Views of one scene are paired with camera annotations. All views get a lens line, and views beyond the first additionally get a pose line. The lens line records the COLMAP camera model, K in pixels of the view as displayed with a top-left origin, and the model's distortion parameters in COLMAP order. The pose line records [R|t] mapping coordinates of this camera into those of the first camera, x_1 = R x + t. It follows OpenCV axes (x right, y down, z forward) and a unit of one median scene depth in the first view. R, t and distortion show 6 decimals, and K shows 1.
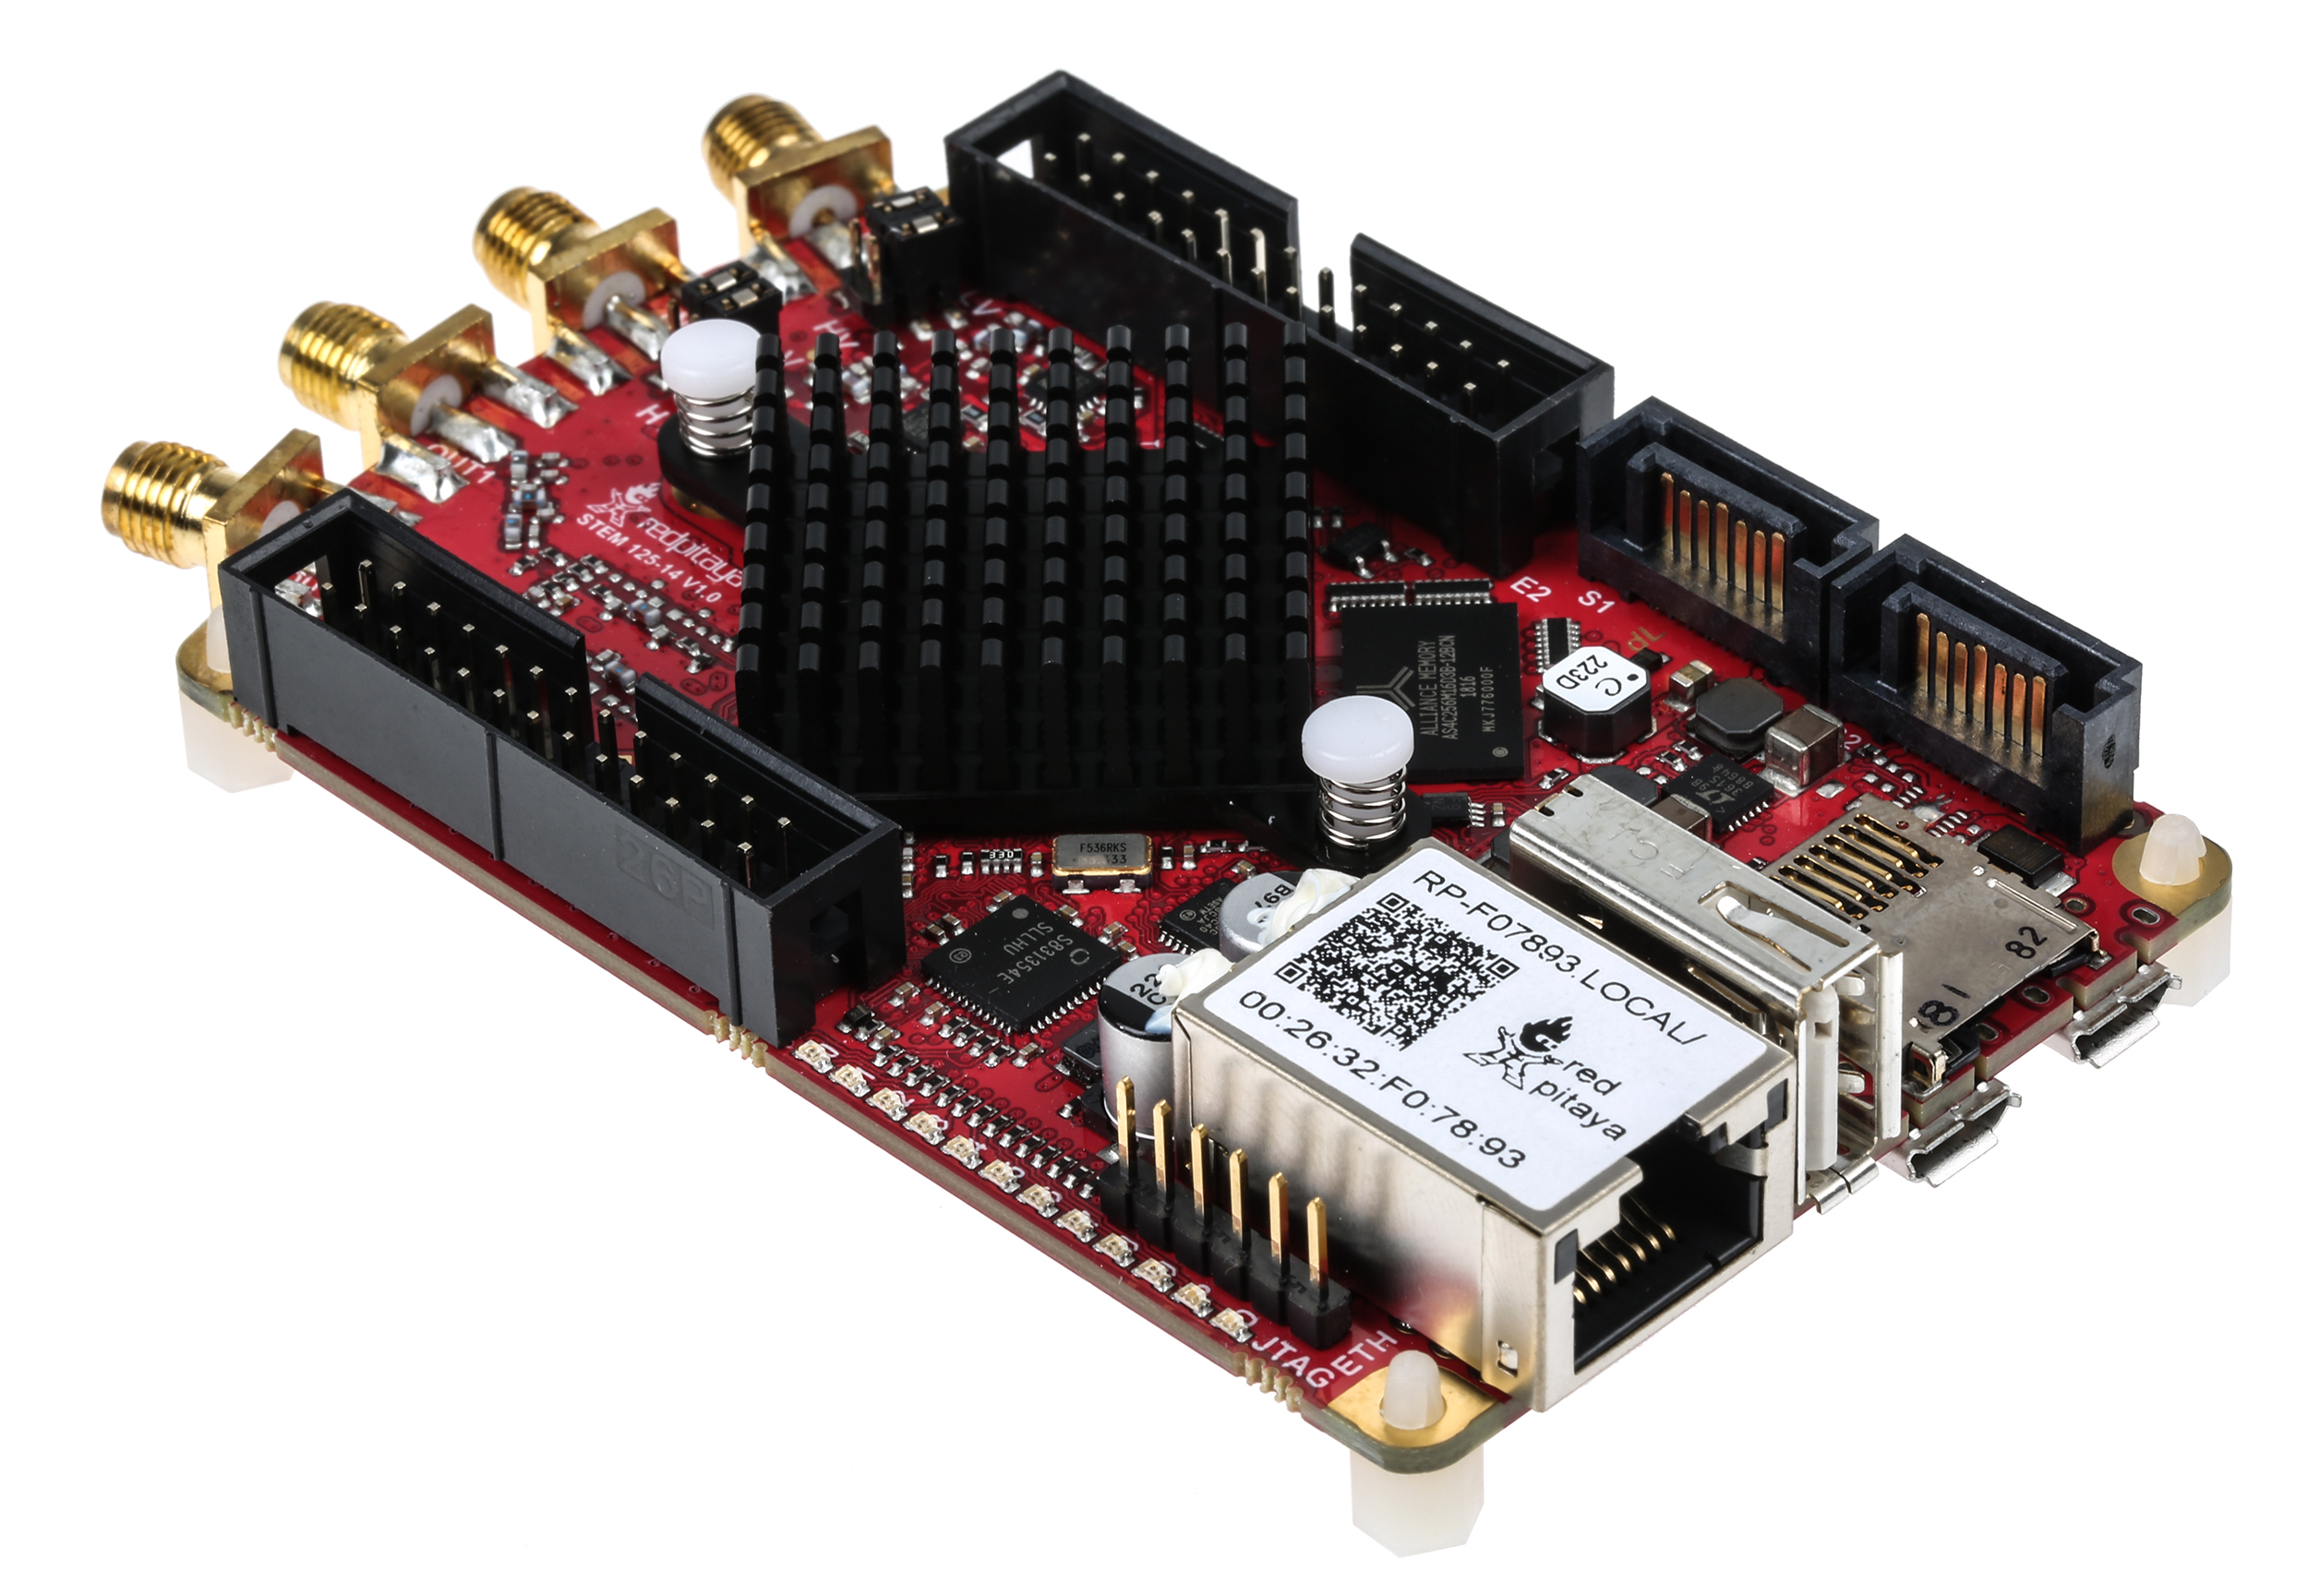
lens RADIAL K [[9351.6, 0, 1155.7], [0, 9351.6, 798.2], [0, 0, 1]] dist [0.328066, 0.000000]
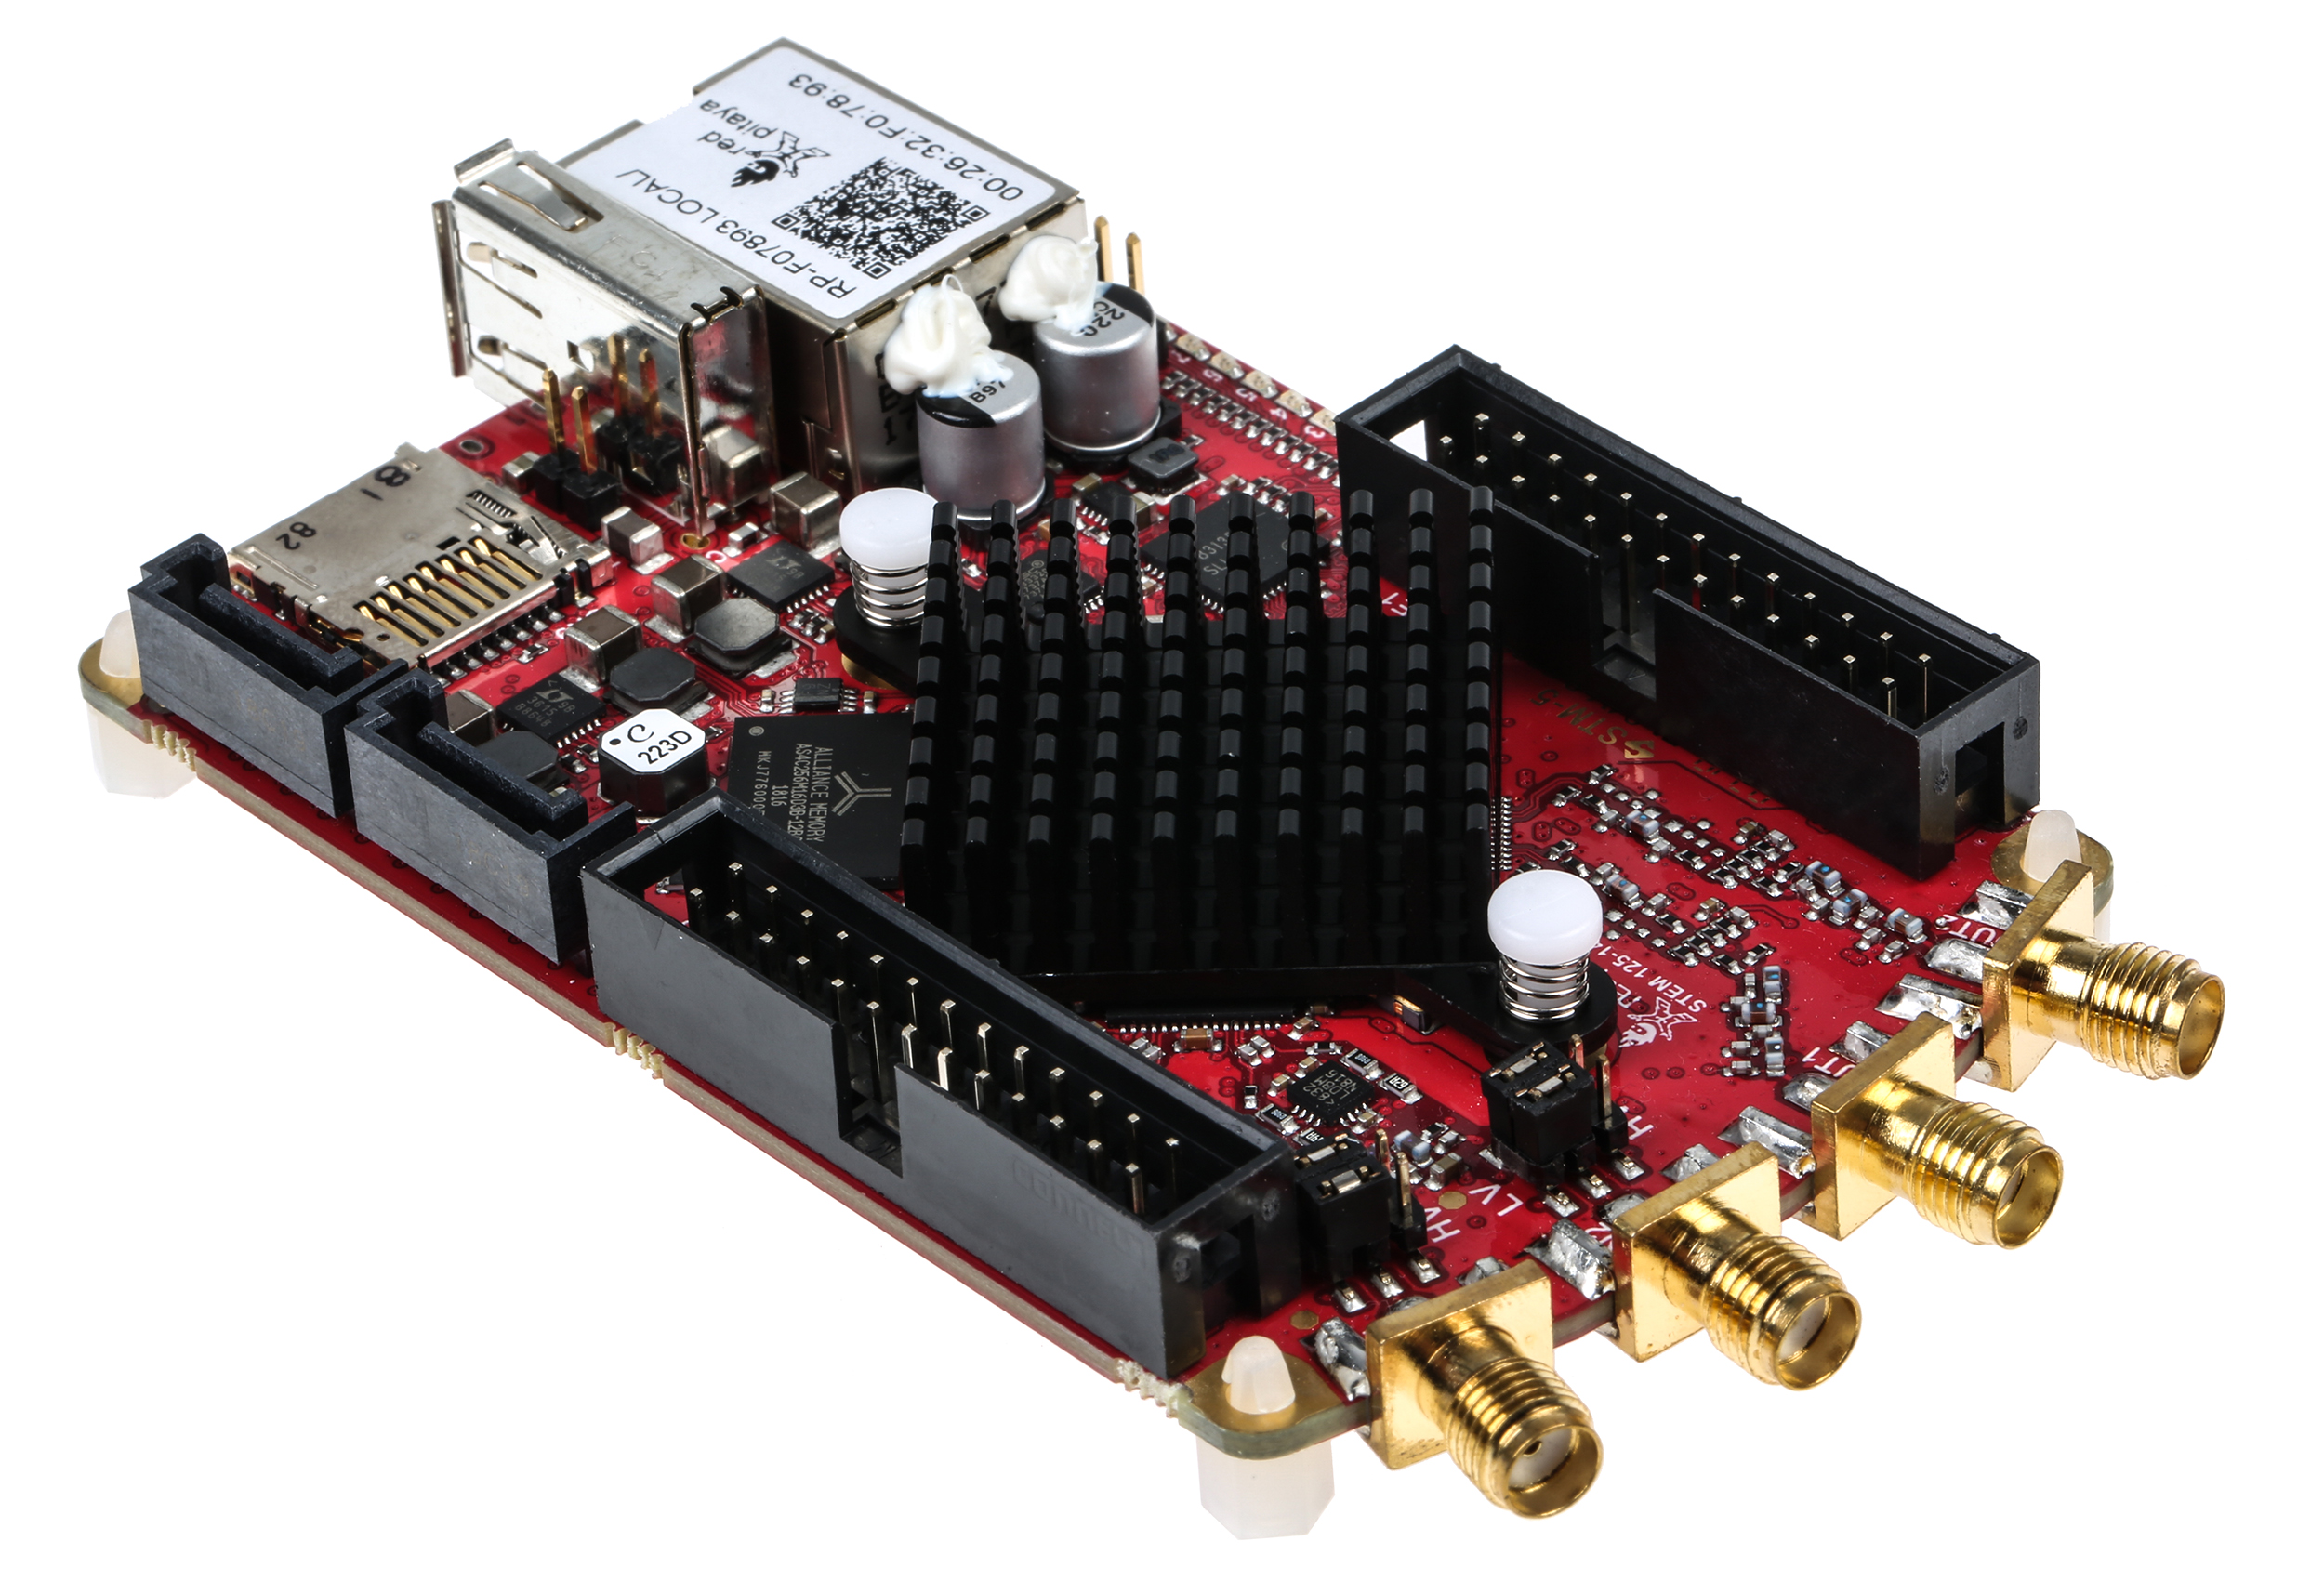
lens RADIAL K [[9416.3, 0, 1163.5], [0, 9416.3, 796.6], [0, 0, 1]] dist [0.328066, 0.000000]
pose [[-0.995542, 0.055269, 0.076426, -0.089861], [0.087403, 0.236112, 0.967787, -1.049617], [0.035443, 0.970153, -0.239890, 1.336677]]
